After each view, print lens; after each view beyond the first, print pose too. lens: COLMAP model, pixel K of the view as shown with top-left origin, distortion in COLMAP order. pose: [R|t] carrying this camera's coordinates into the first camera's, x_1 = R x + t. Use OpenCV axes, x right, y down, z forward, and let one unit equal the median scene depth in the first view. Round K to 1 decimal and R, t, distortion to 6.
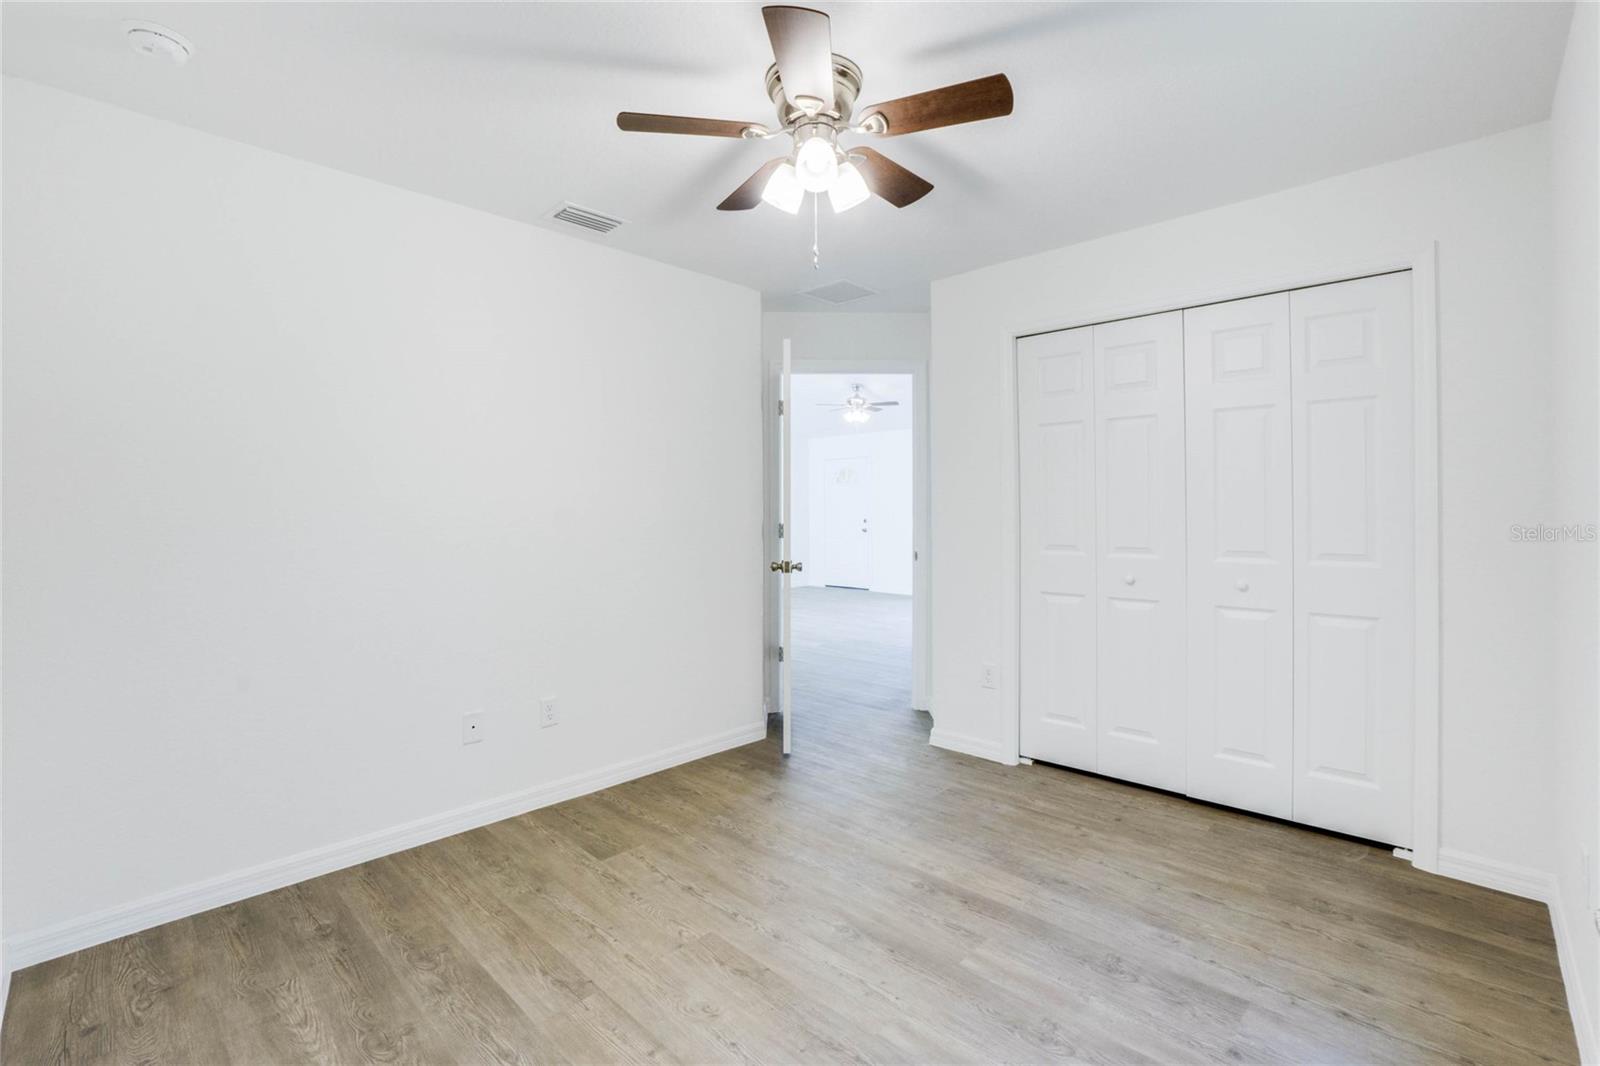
lens RADIAL K [[705.5, 0, 806.4], [0, 705.5, 510.2], [0, 0, 1]] dist [-0.036853, 0.011205]
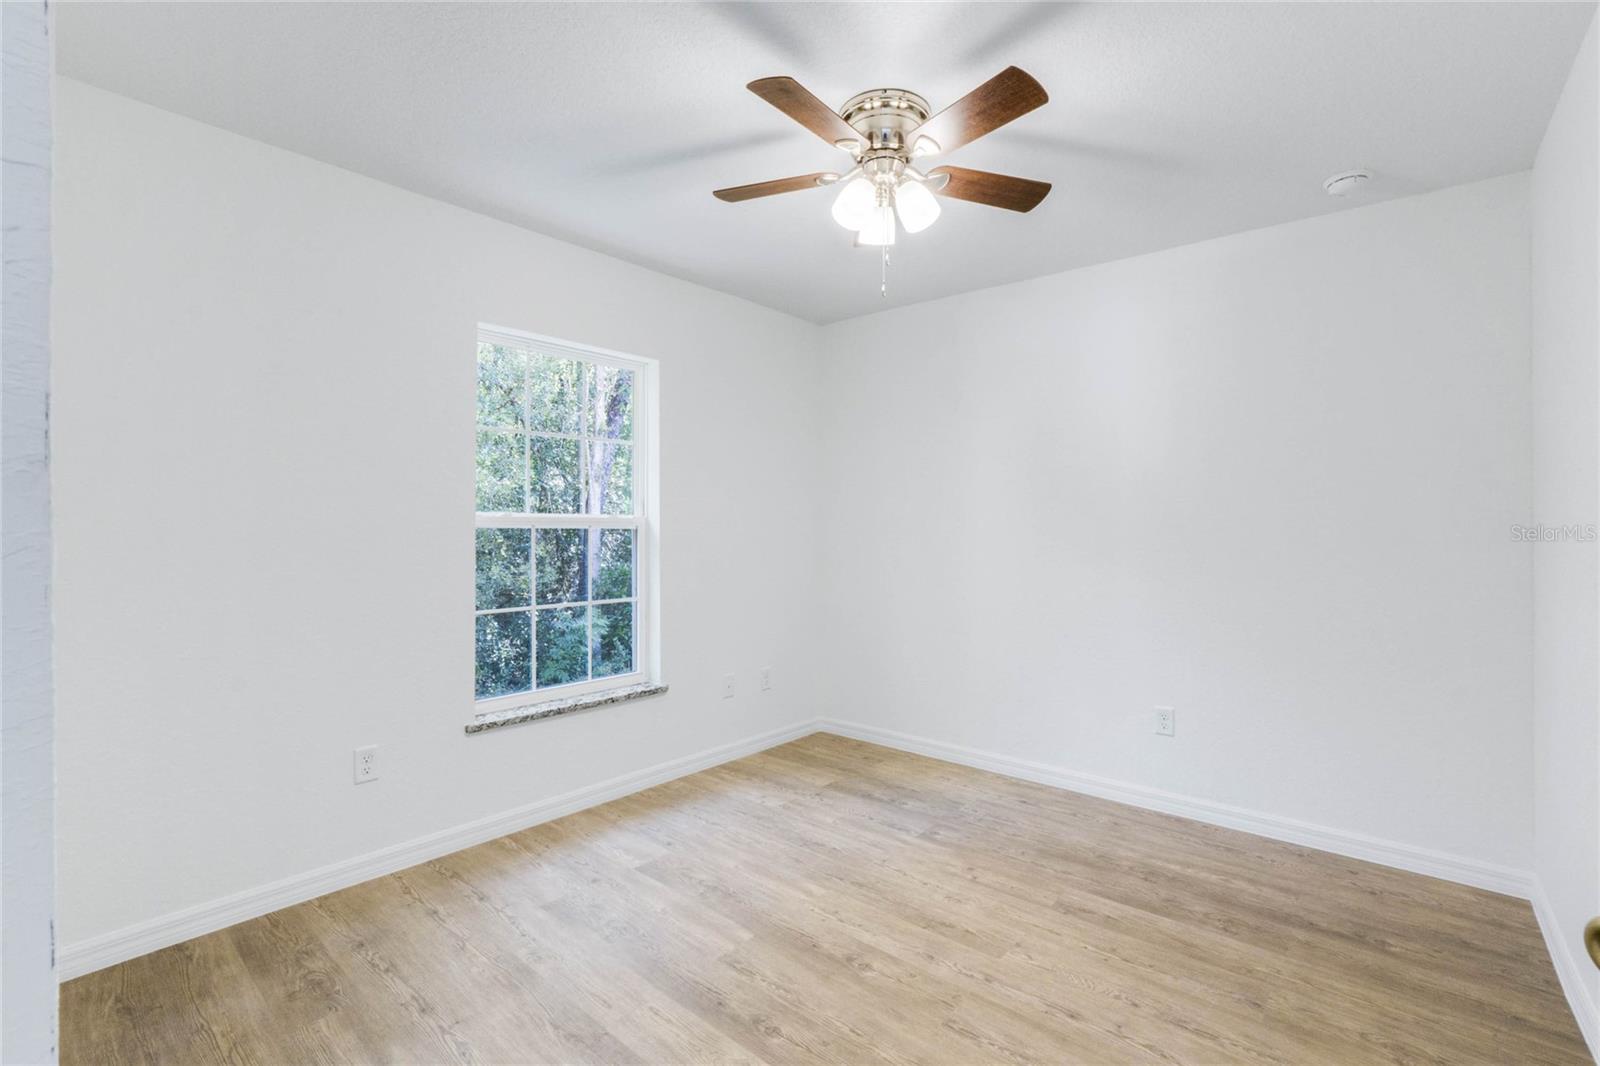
lens RADIAL K [[705.5, 0, 806.4], [0, 705.5, 510.2], [0, 0, 1]] dist [-0.036853, 0.011205]
pose [[-0.997751, -0.000787, -0.067020, 0.205900], [0.001171, 0.999574, -0.029161, 0.011285], [0.067014, -0.029174, -0.997325, 2.065265]]
